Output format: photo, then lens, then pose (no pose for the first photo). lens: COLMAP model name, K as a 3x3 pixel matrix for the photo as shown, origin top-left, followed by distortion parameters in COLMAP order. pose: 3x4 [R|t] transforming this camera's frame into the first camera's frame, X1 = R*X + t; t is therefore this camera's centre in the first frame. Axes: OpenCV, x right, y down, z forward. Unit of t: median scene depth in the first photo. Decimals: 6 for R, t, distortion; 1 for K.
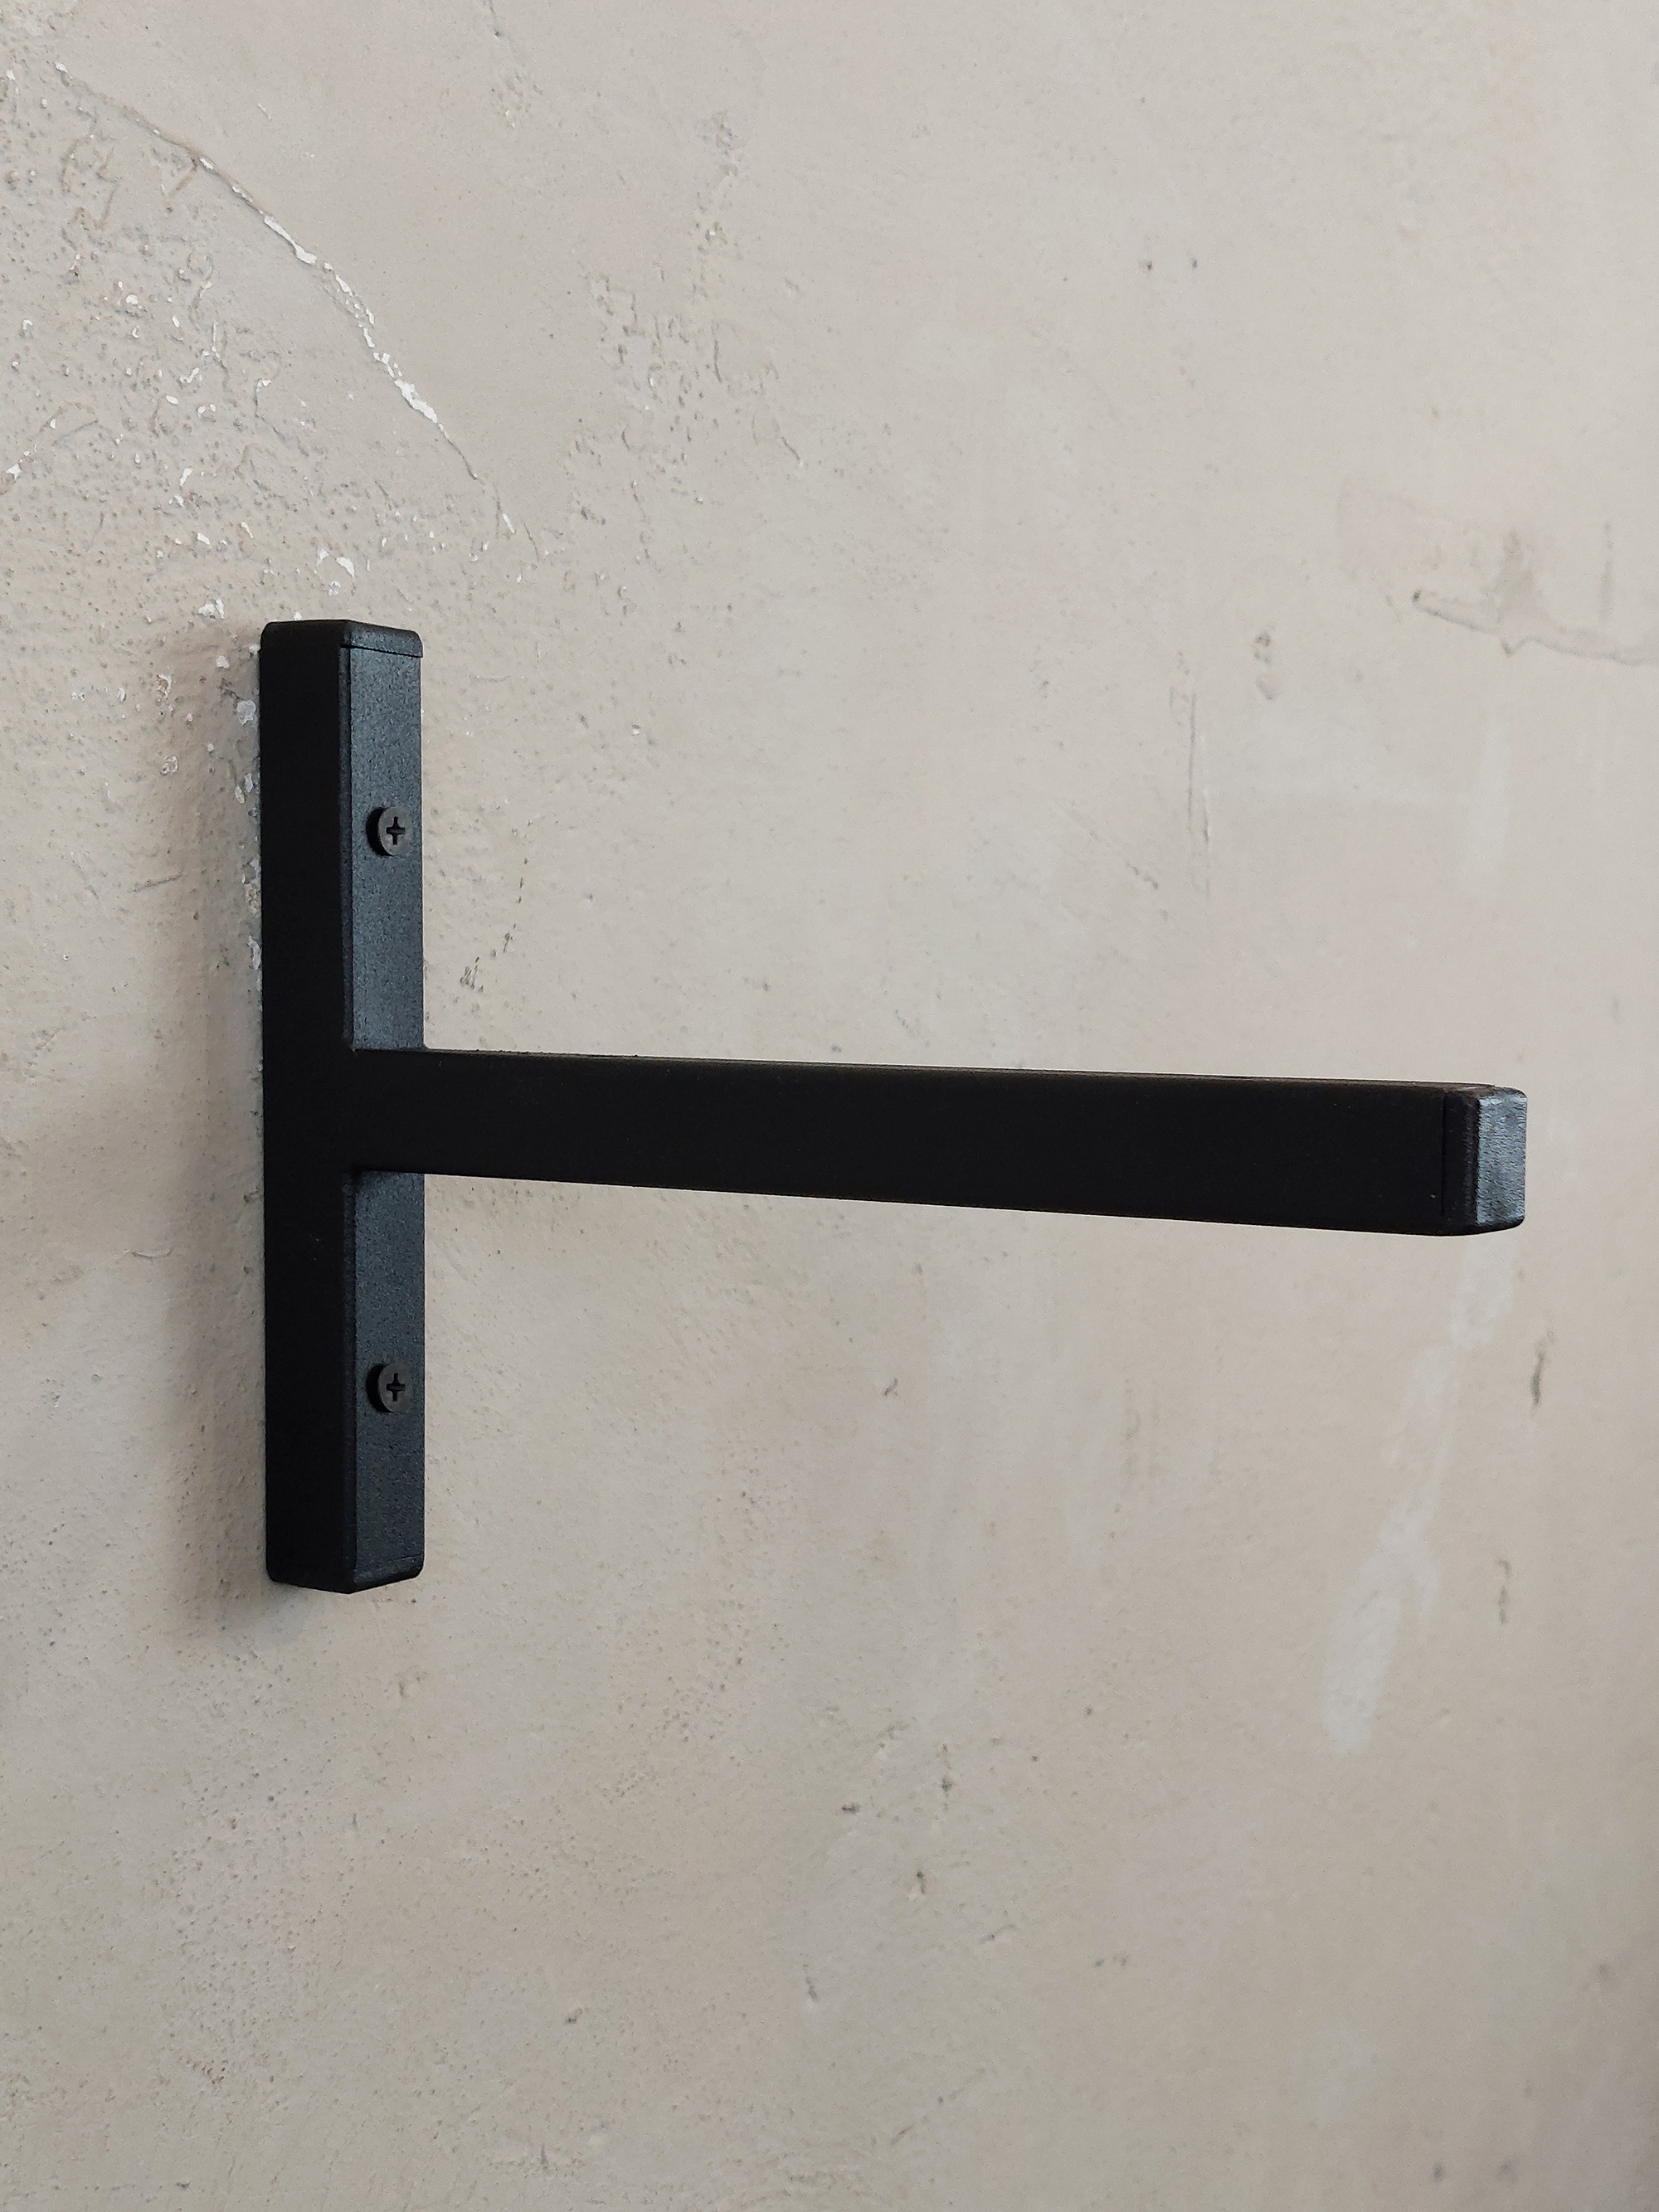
lens RADIAL K [[2815.7, 0, 829.5], [0, 2815.7, 1106.0], [0, 0, 1]] dist [0.107730, -0.263090]
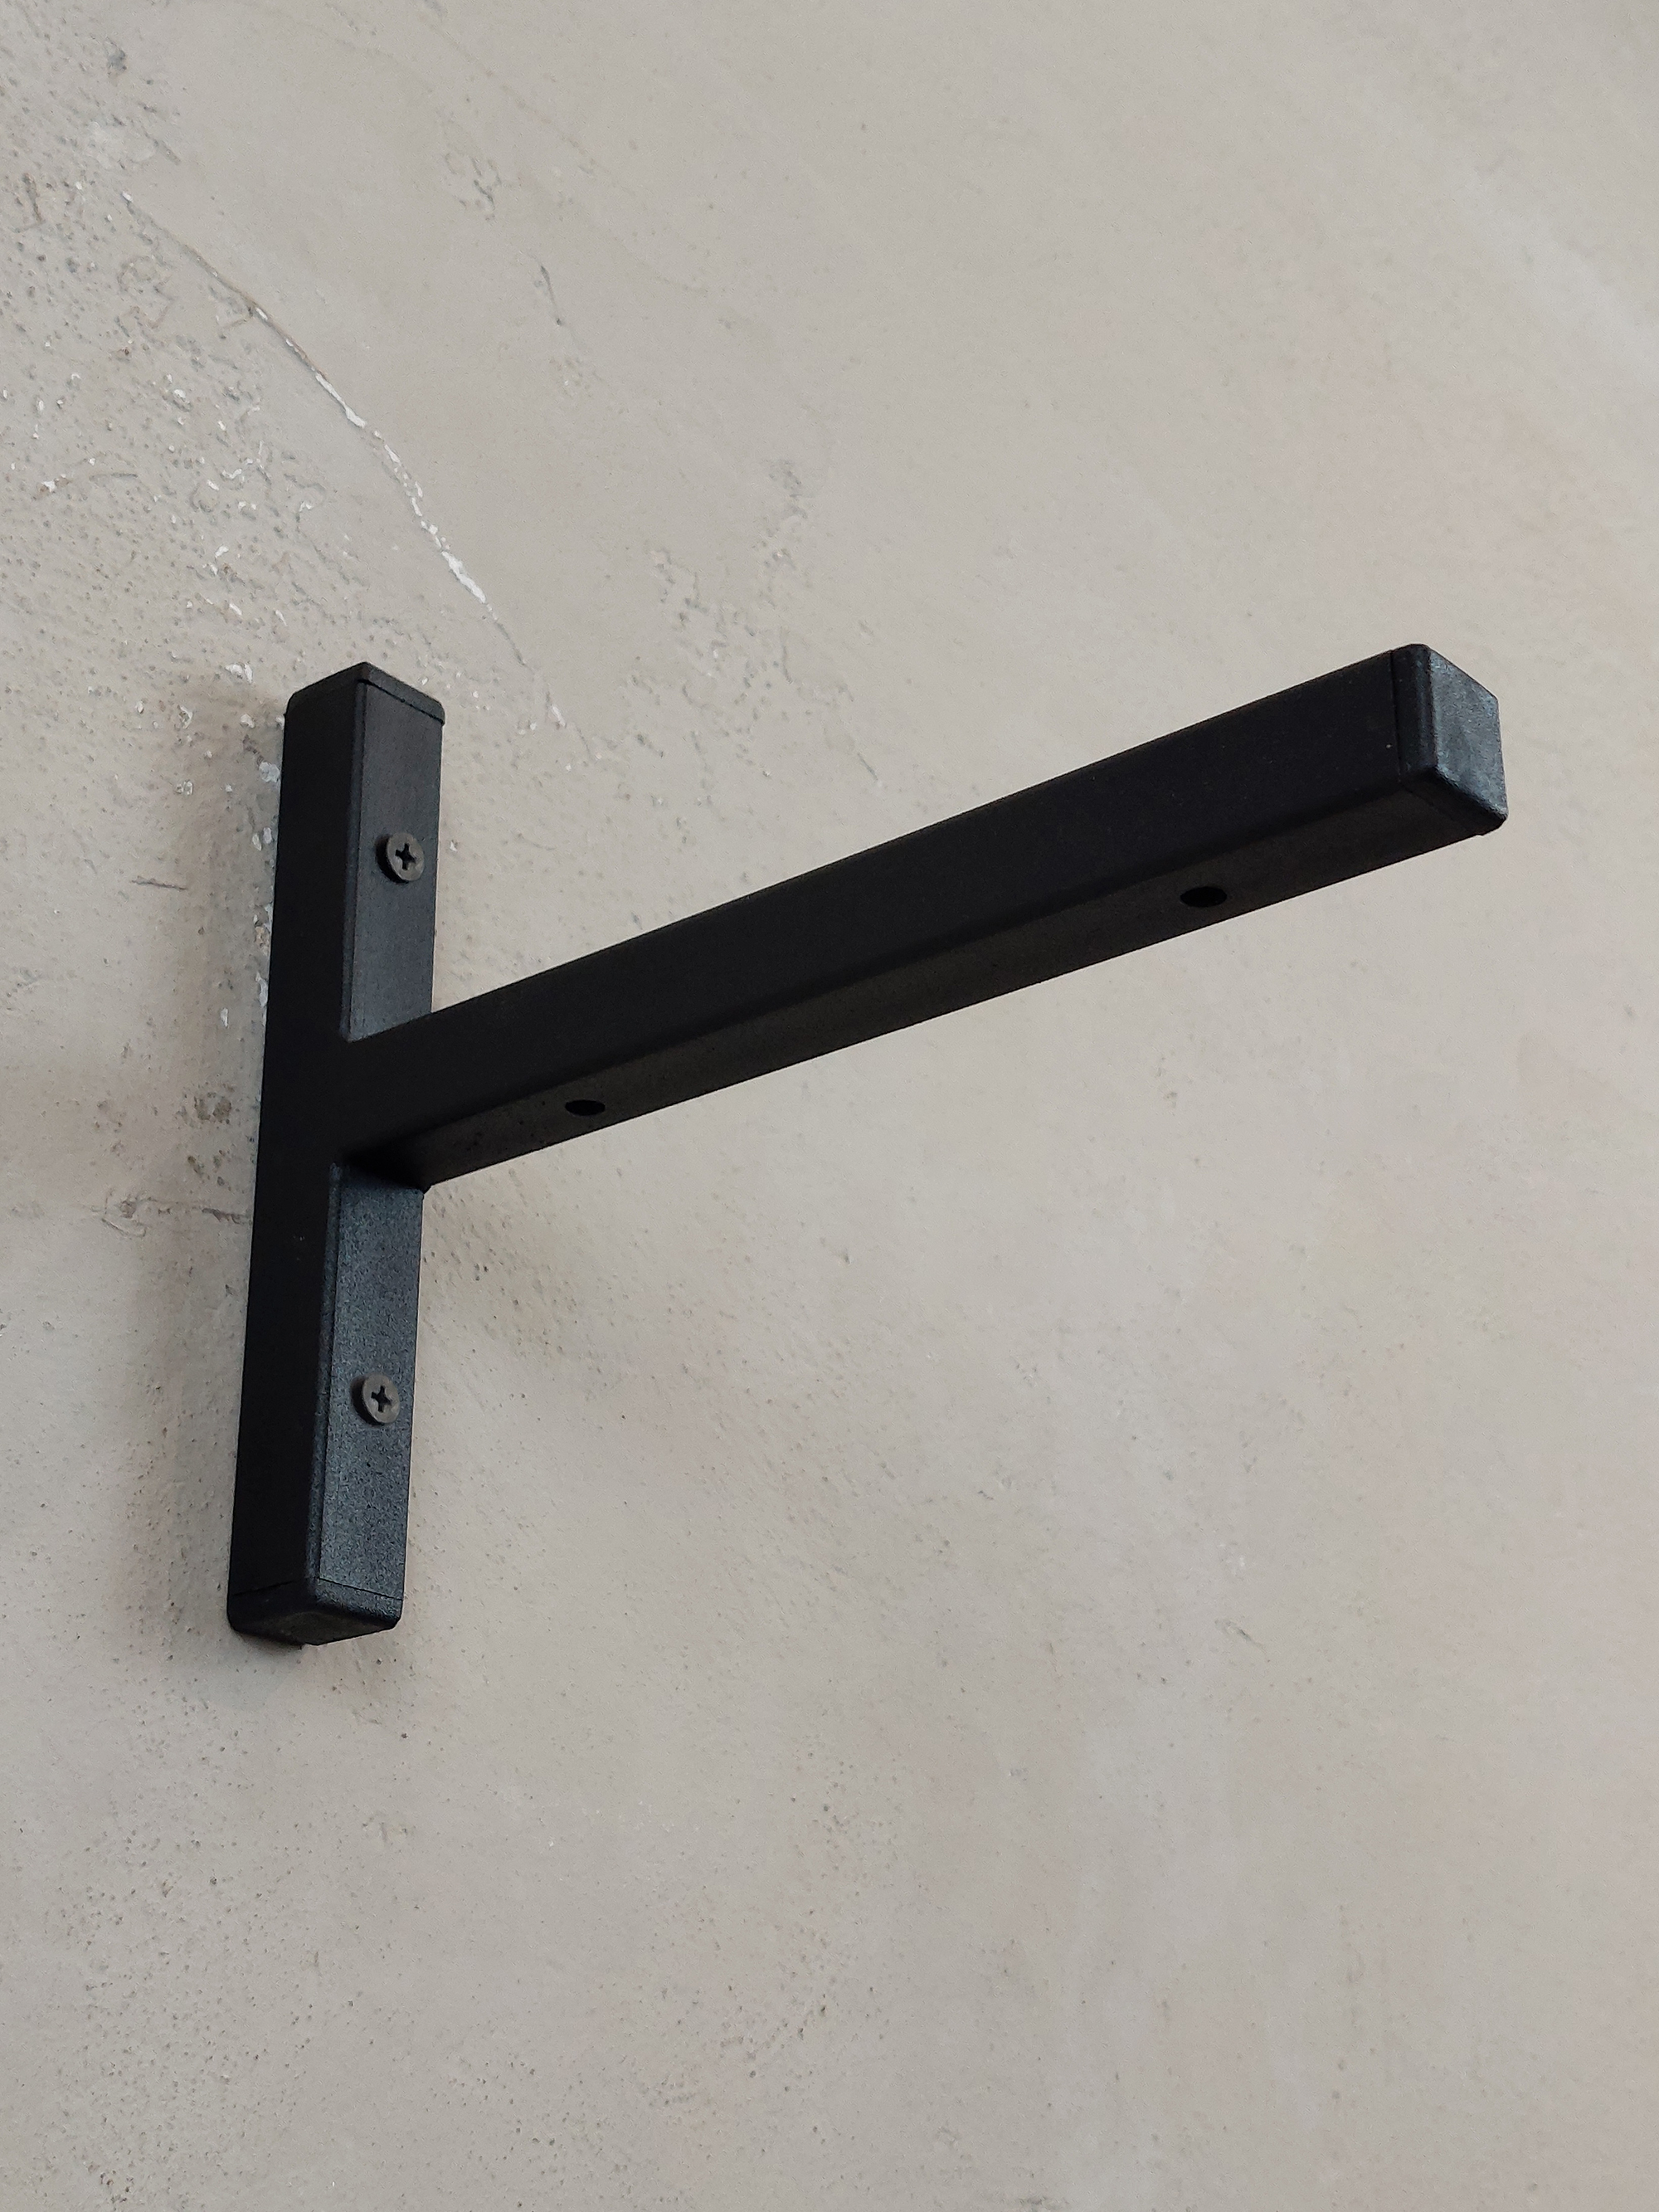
lens RADIAL K [[3116.6, 0, 829.5], [0, 3116.6, 1106.0], [0, 0, 1]] dist [0.201254, -0.644417]
pose [[0.993305, -0.055845, -0.101123, 0.101107], [0.007119, 0.903311, -0.428926, 0.455692], [0.115299, 0.425335, 0.897662, 0.064986]]
